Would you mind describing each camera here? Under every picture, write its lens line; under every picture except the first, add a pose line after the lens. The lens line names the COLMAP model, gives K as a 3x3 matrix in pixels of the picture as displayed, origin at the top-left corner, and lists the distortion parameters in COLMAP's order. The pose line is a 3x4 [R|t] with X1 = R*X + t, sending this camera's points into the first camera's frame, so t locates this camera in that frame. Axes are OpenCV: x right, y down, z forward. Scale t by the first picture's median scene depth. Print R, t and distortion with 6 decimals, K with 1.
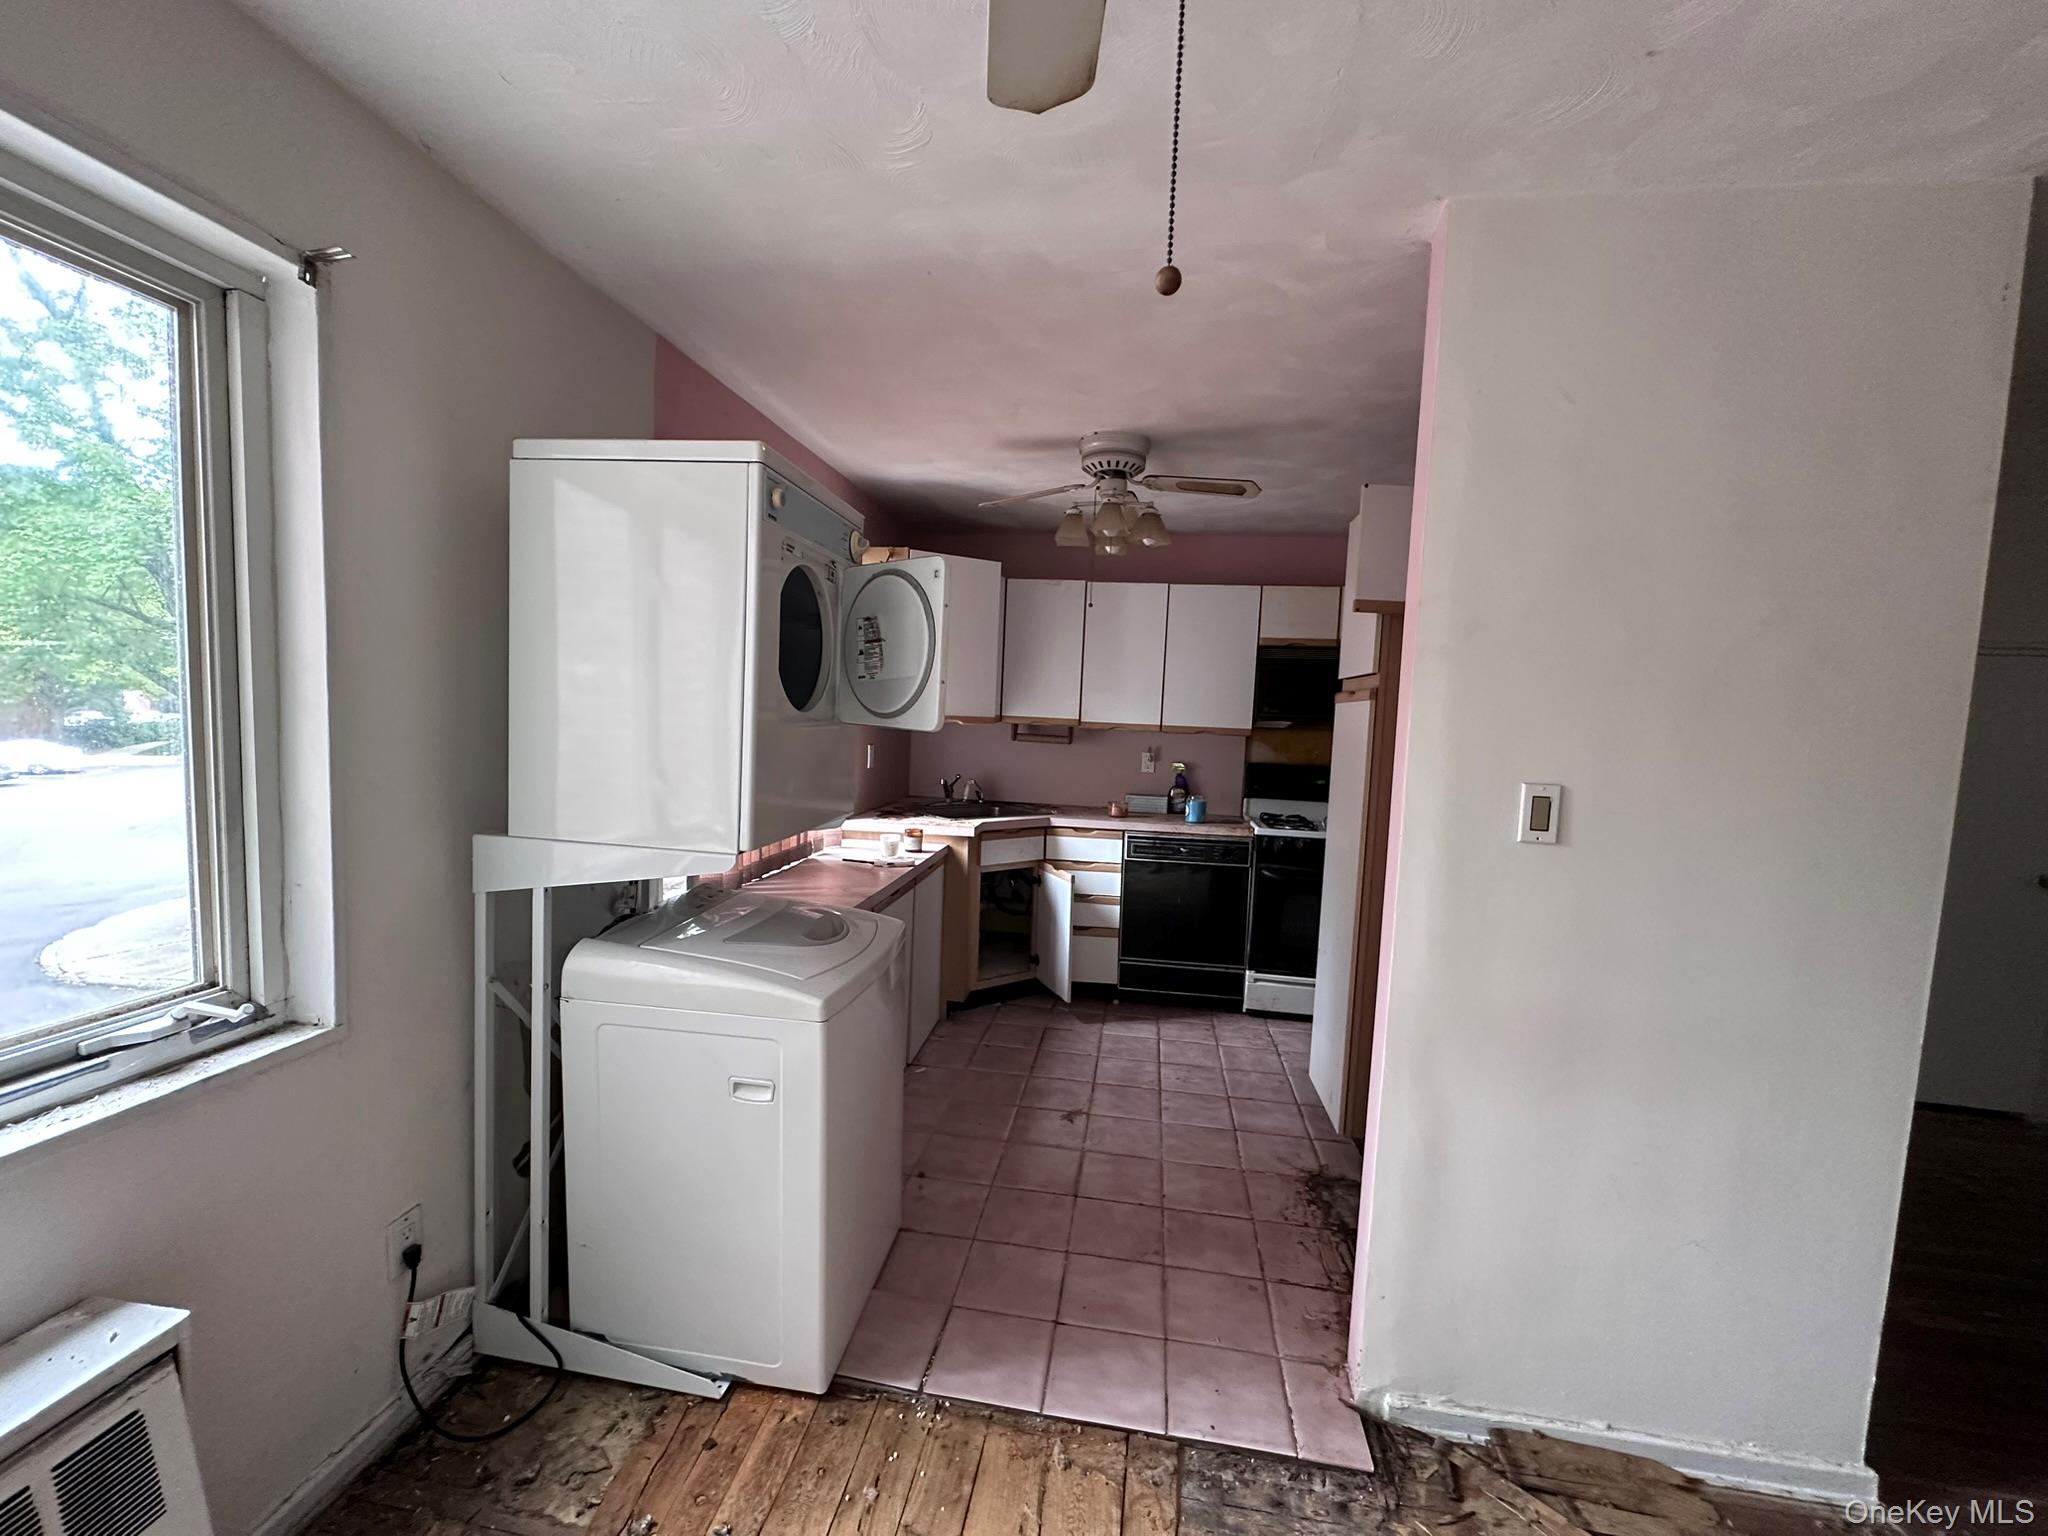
lens RADIAL K [[823.9, 0, 1020.7], [0, 823.9, 769.2], [0, 0, 1]] dist [-0.004567, 0.000576]
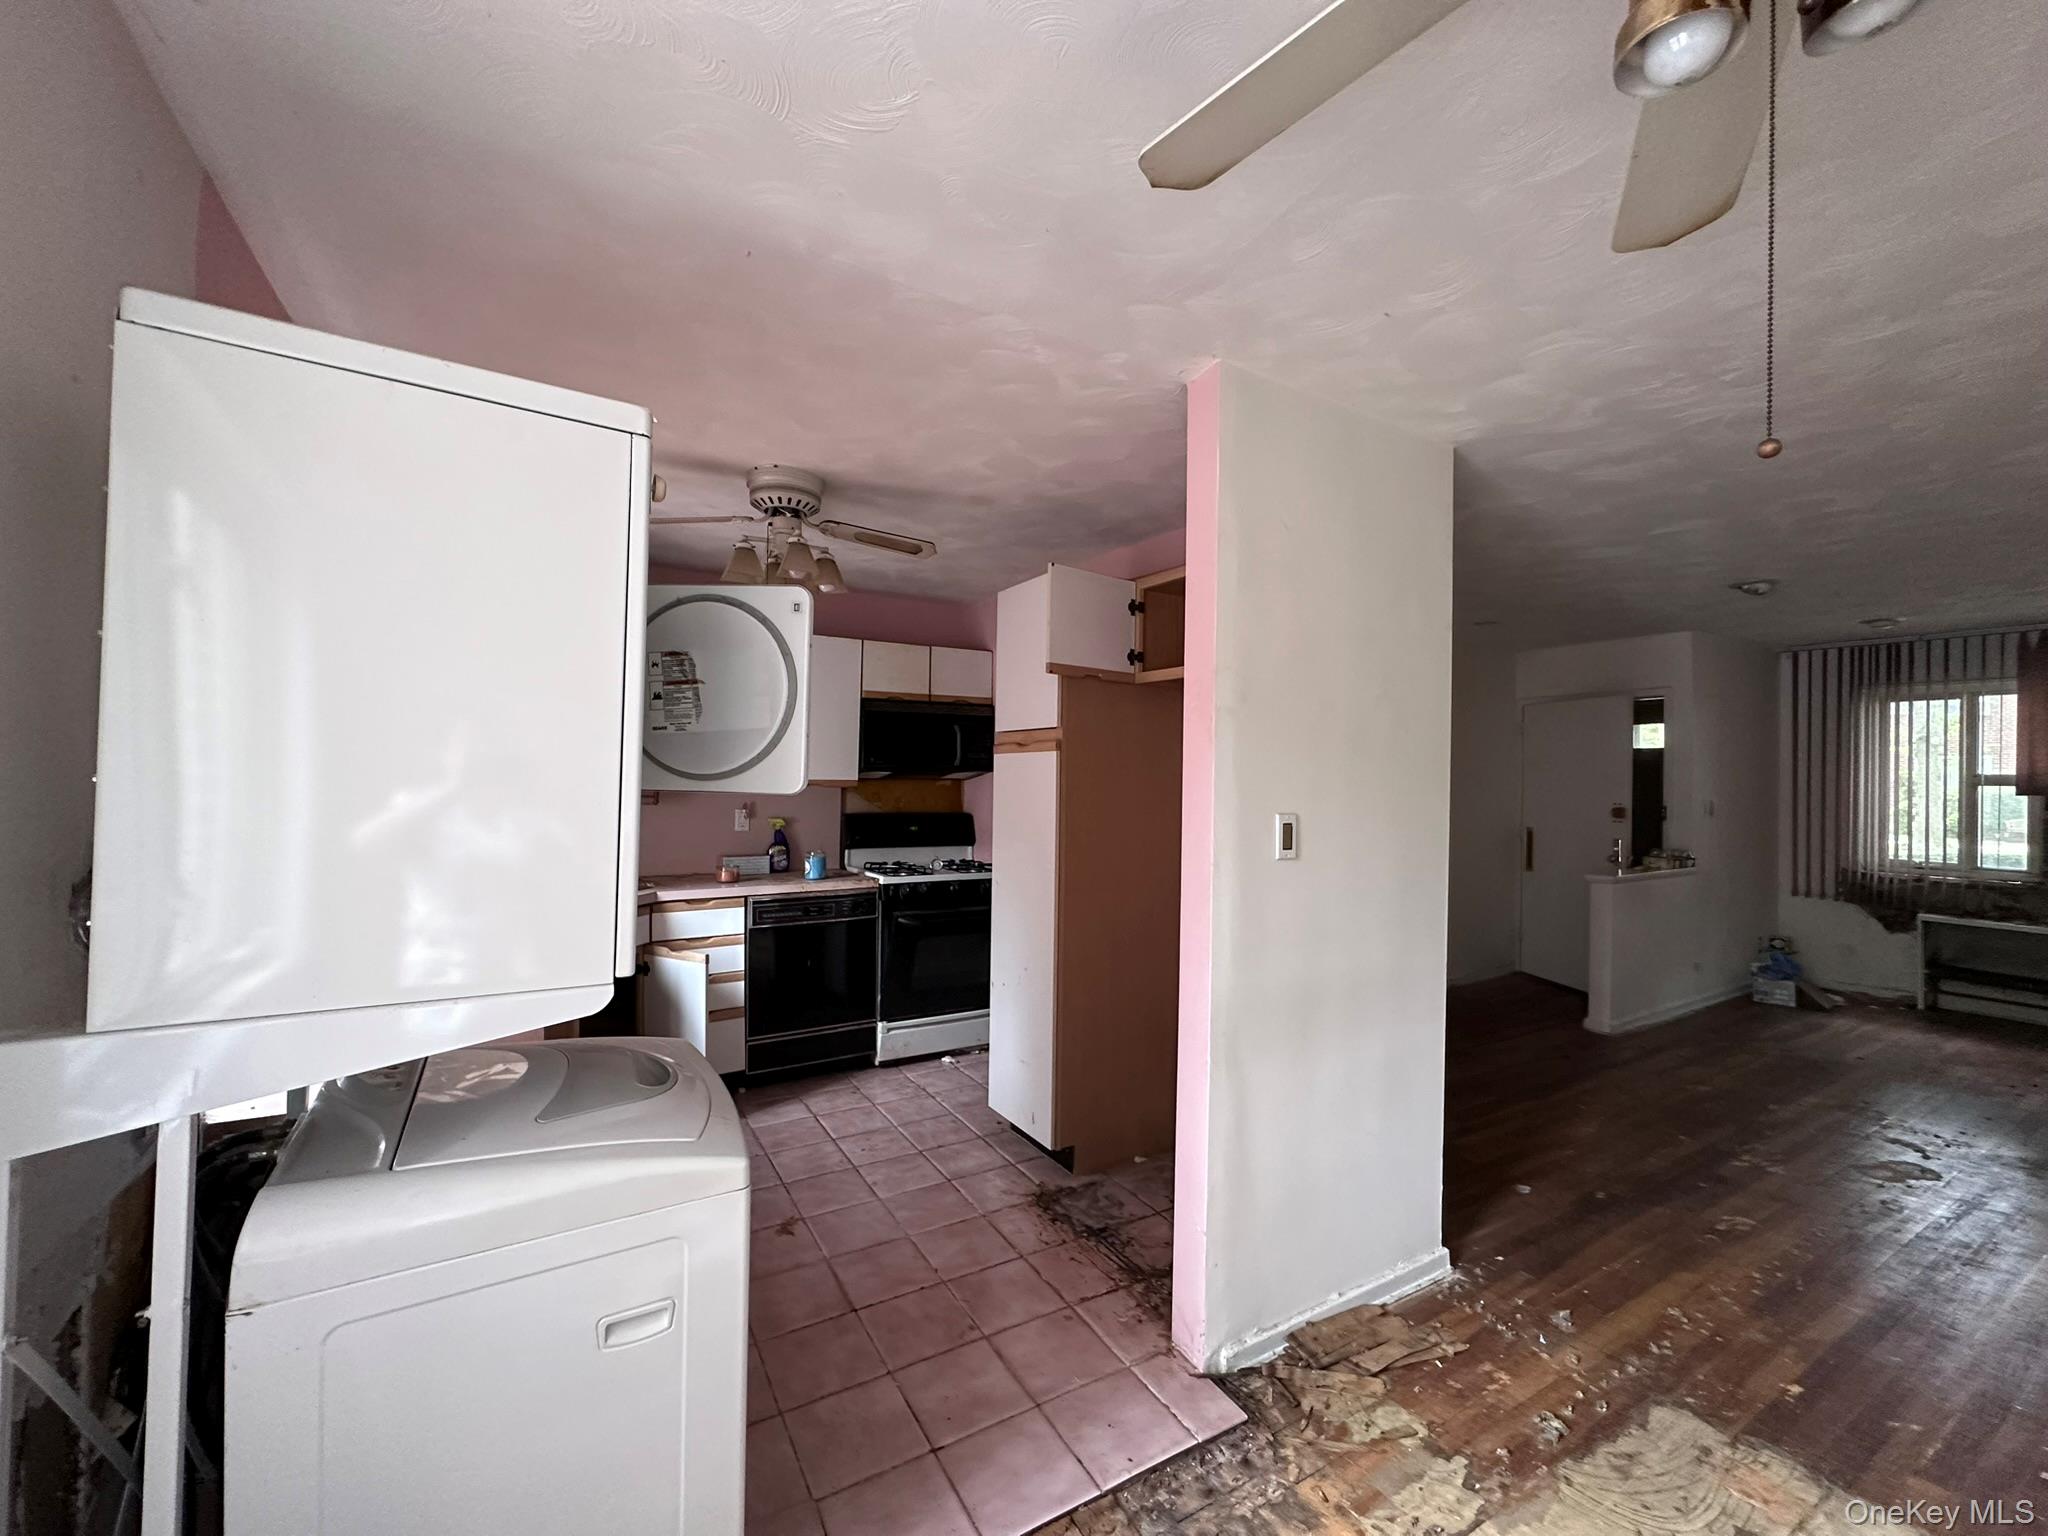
lens RADIAL K [[823.9, 0, 1023.6], [0, 823.9, 767.5], [0, 0, 1]] dist [-0.004567, 0.000576]
pose [[0.774103, -0.022581, 0.632657, -0.329269], [0.062041, 0.997259, -0.040317, -0.018005], [-0.630013, 0.070460, 0.773382, 0.152428]]
